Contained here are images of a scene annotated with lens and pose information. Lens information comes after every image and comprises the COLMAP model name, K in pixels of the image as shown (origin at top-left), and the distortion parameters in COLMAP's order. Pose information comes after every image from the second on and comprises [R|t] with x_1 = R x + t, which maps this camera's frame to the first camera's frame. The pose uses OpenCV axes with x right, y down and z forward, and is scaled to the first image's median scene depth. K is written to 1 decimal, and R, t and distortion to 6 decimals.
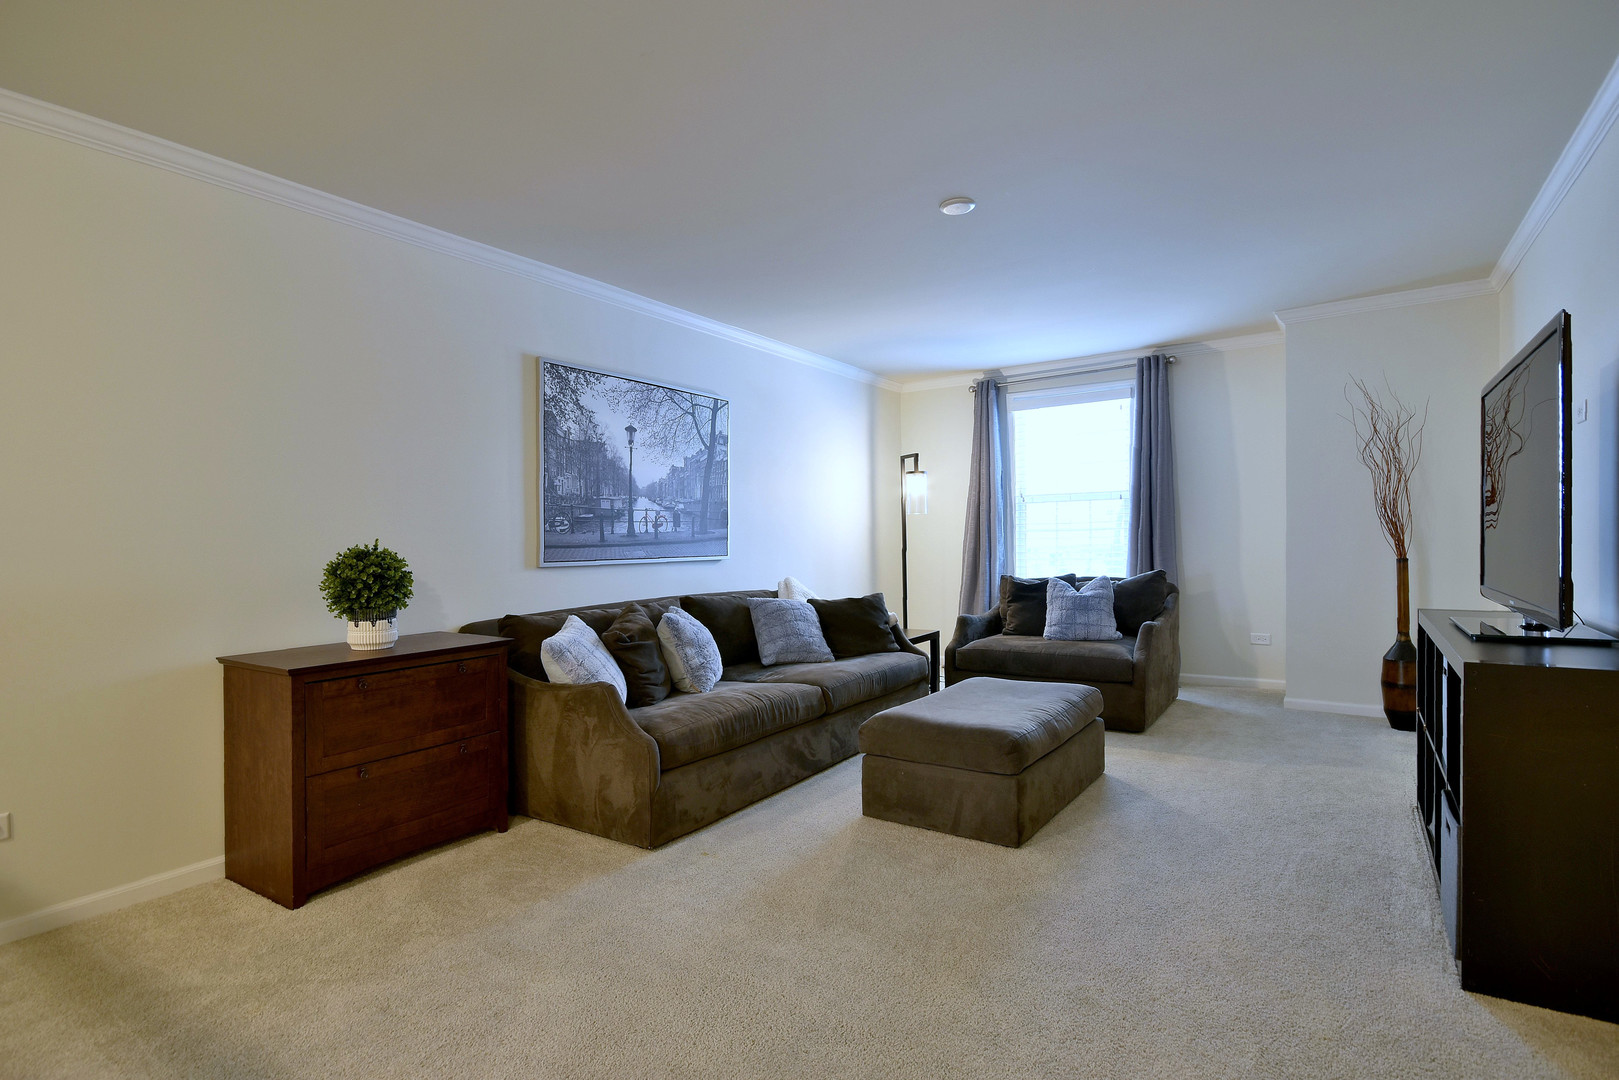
lens RADIAL K [[787.1, 0, 812.7], [0, 787.1, 536.1], [0, 0, 1]] dist [-0.001129, -0.000361]
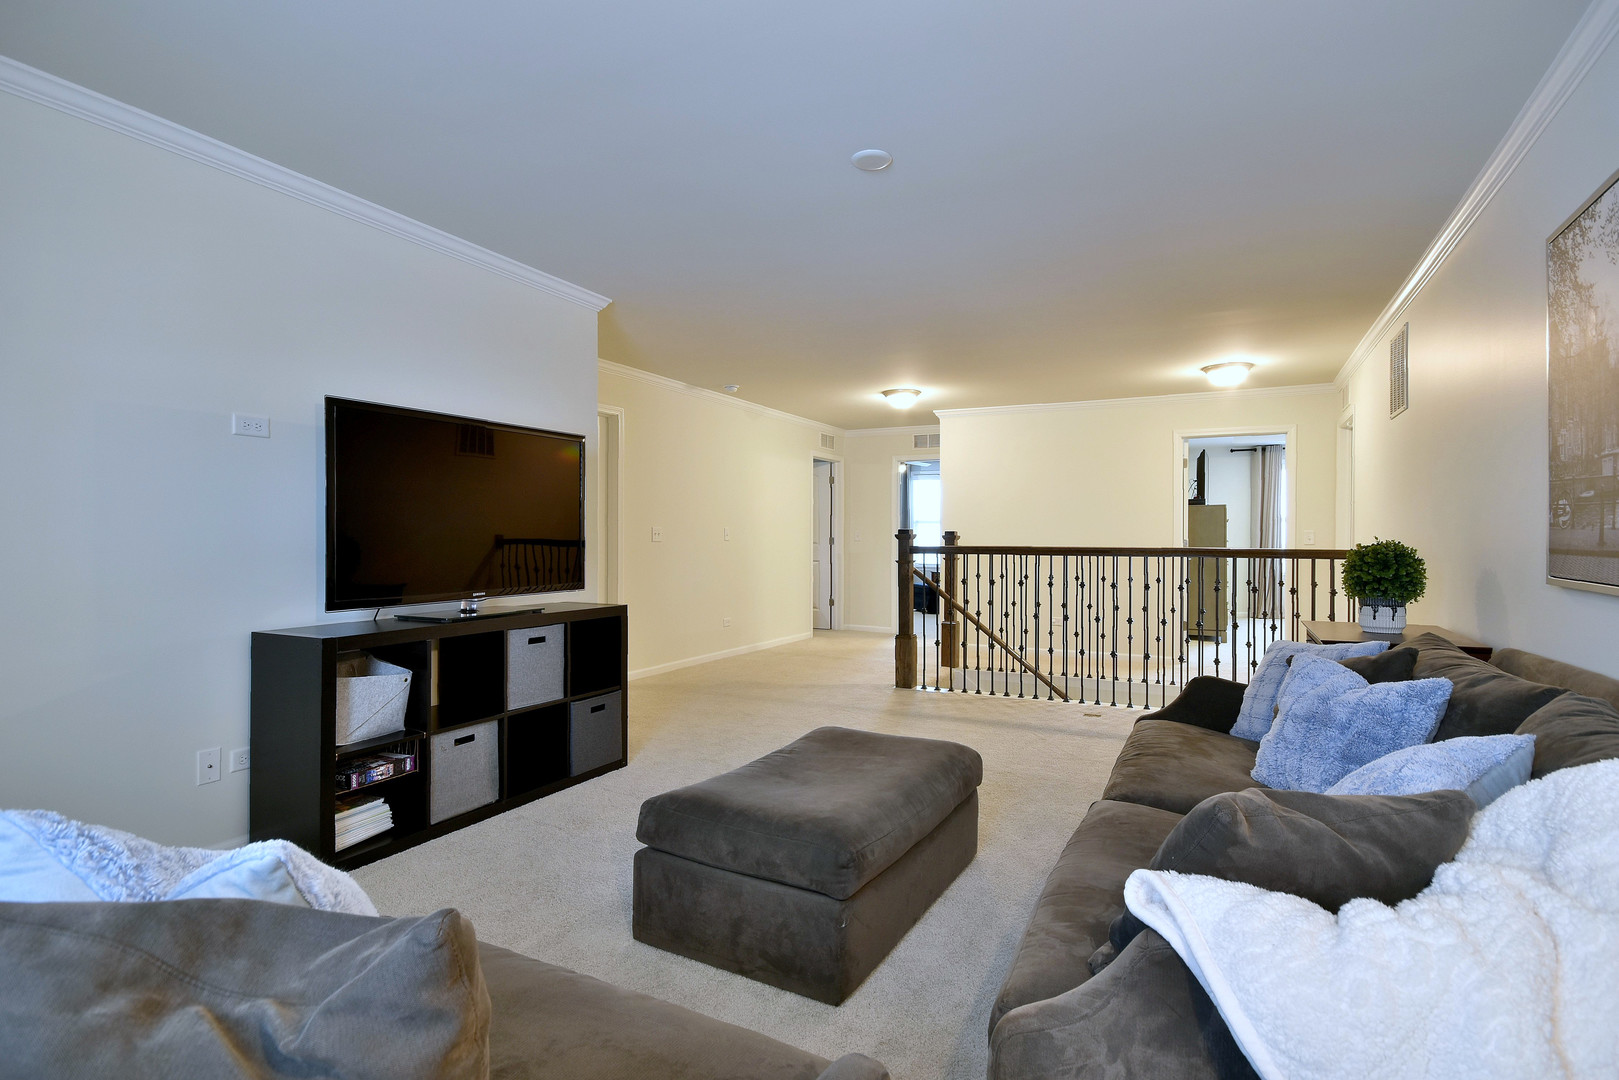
lens RADIAL K [[829.2, 0, 805.0], [0, 829.2, 543.2], [0, 0, 1]] dist [0.004005, 0.000498]
pose [[-0.989966, 0.013608, -0.140649, 0.236868], [0.012665, 0.999891, 0.007599, -0.003833], [0.140737, 0.005742, -0.990030, 1.218039]]
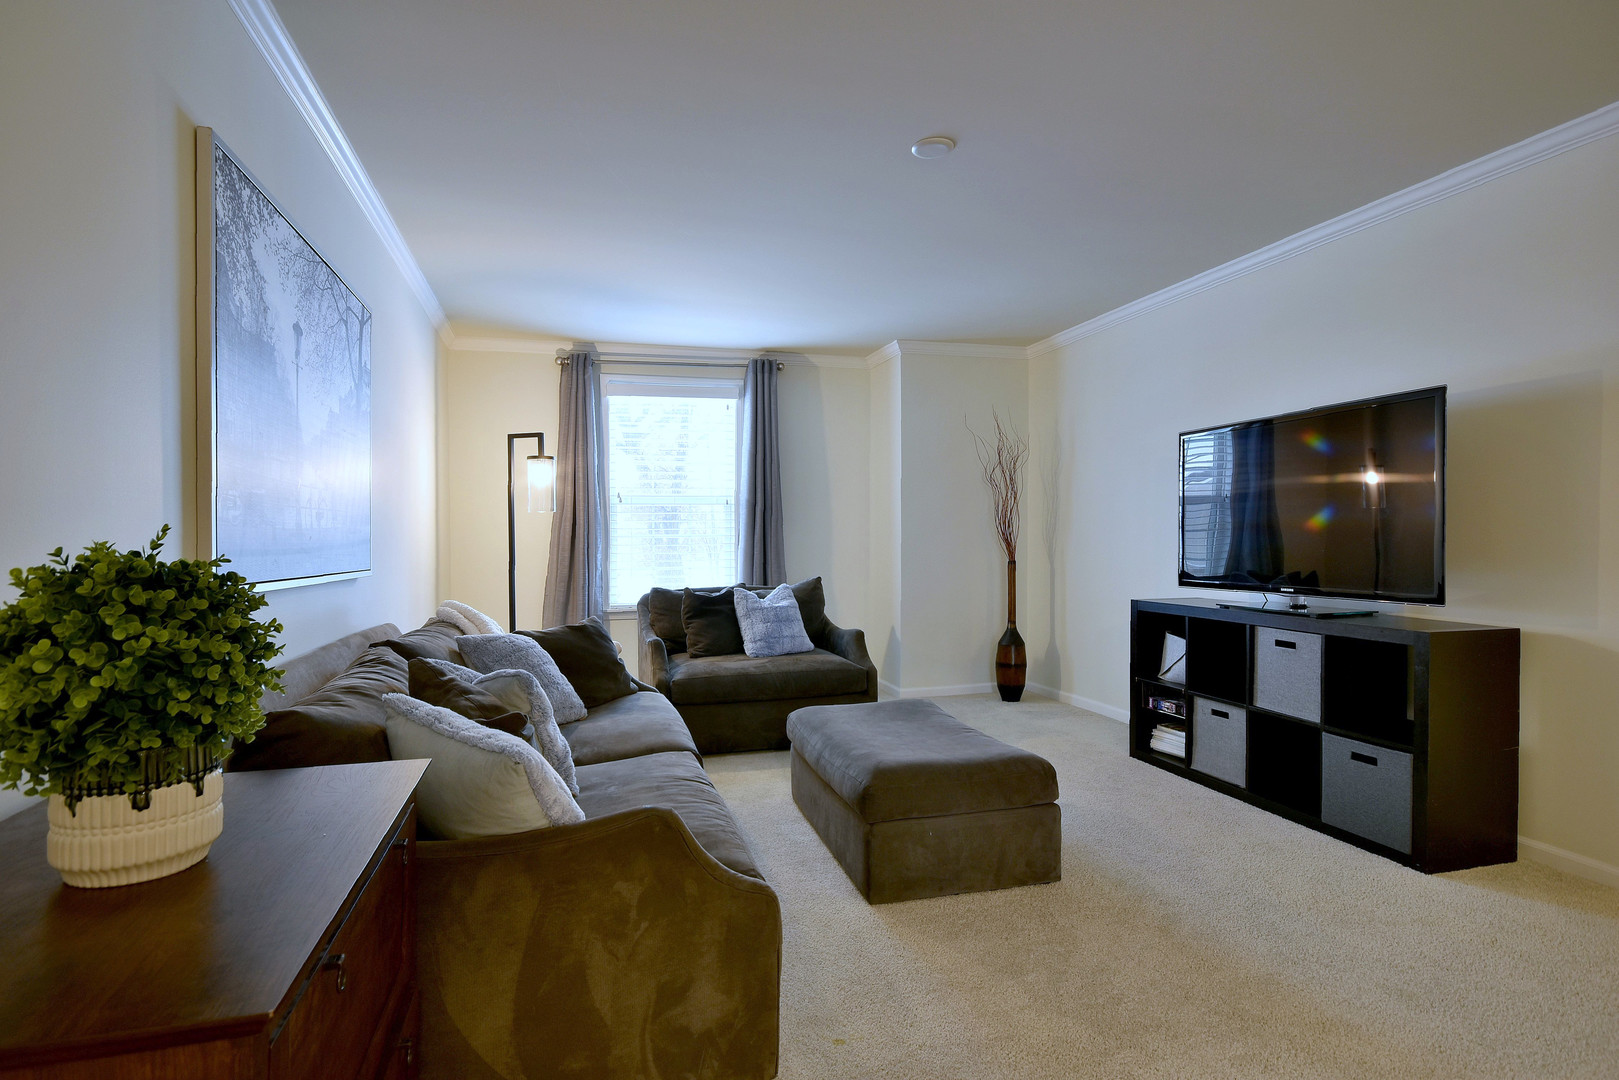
lens RADIAL K [[829.2, 0, 807.4], [0, 829.2, 544.6], [0, 0, 1]] dist [0.004005, 0.000498]
pose [[0.653038, 0.004970, 0.757309, -0.374408], [-0.002544, 0.999987, -0.004369, 0.007448], [-0.757321, 0.000927, 0.653042, 0.337987]]
